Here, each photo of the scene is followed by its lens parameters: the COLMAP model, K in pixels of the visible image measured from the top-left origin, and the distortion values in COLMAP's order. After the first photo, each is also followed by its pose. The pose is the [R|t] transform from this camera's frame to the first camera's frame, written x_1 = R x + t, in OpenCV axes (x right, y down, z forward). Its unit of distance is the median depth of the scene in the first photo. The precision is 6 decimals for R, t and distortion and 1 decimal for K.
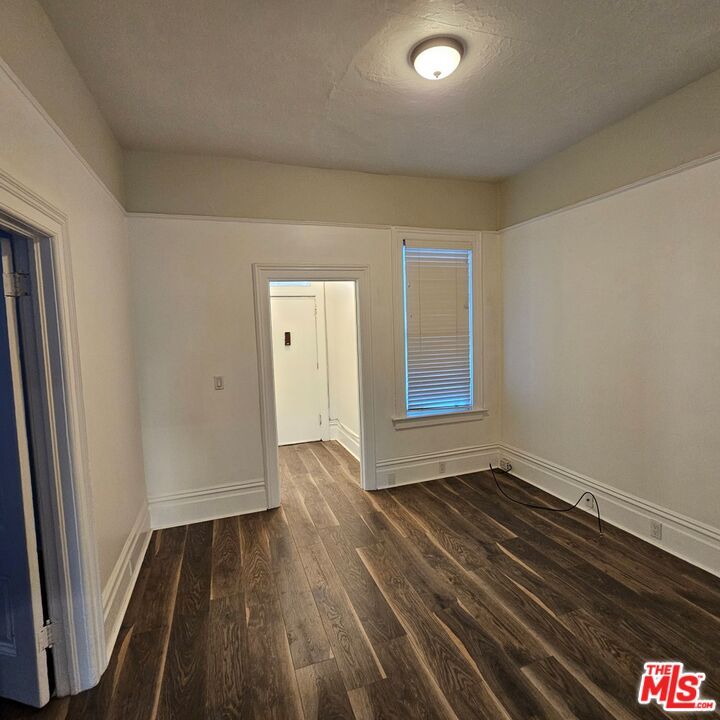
lens RADIAL K [[398.2, 0, 355.7], [0, 398.2, 359.3], [0, 0, 1]] dist [0.000777, 0.002619]
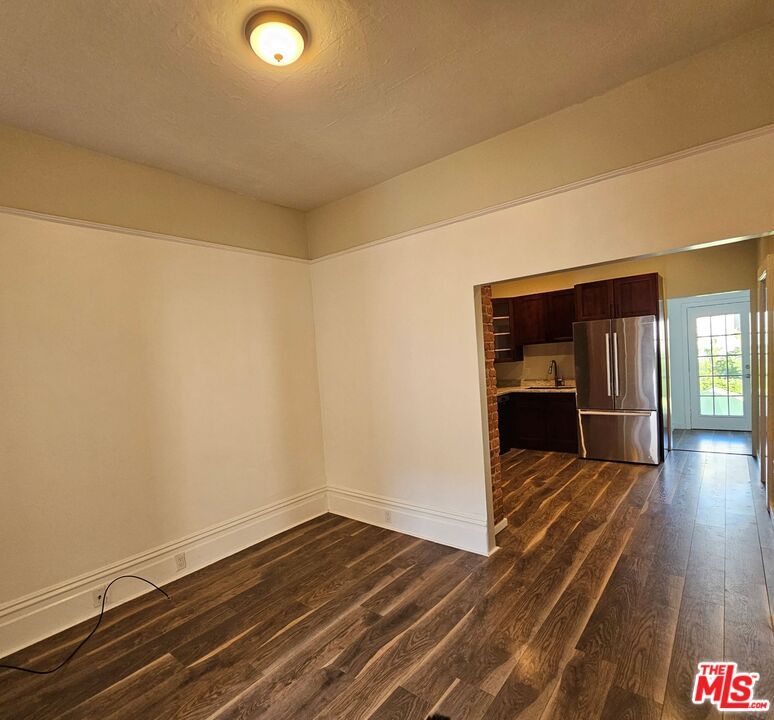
lens RADIAL K [[401.6, 0, 380.8], [0, 401.6, 390.2], [0, 0, 1]] dist [0.001324, 0.000527]
pose [[-0.505610, -0.004376, 0.862751, -0.573437], [0.158517, 0.982493, 0.097881, -0.067313], [-0.848075, 0.186250, -0.496064, 1.215404]]
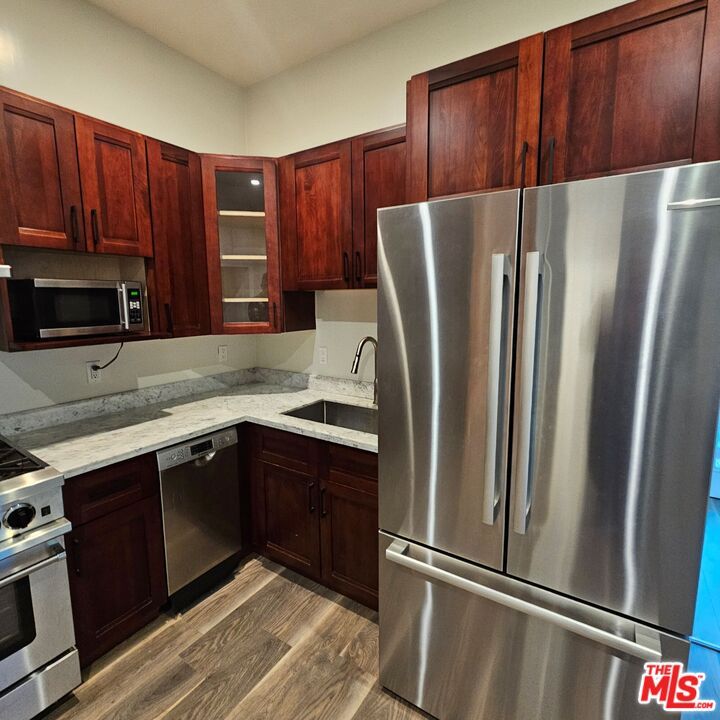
lens RADIAL K [[398.2, 0, 360.1], [0, 398.2, 358.6], [0, 0, 1]] dist [0.000777, 0.002619]
pose [[-0.619272, -0.099227, 0.778881, -0.455456], [0.081412, 0.978521, 0.189390, -0.054059], [-0.780944, 0.180695, -0.597893, 1.005953]]
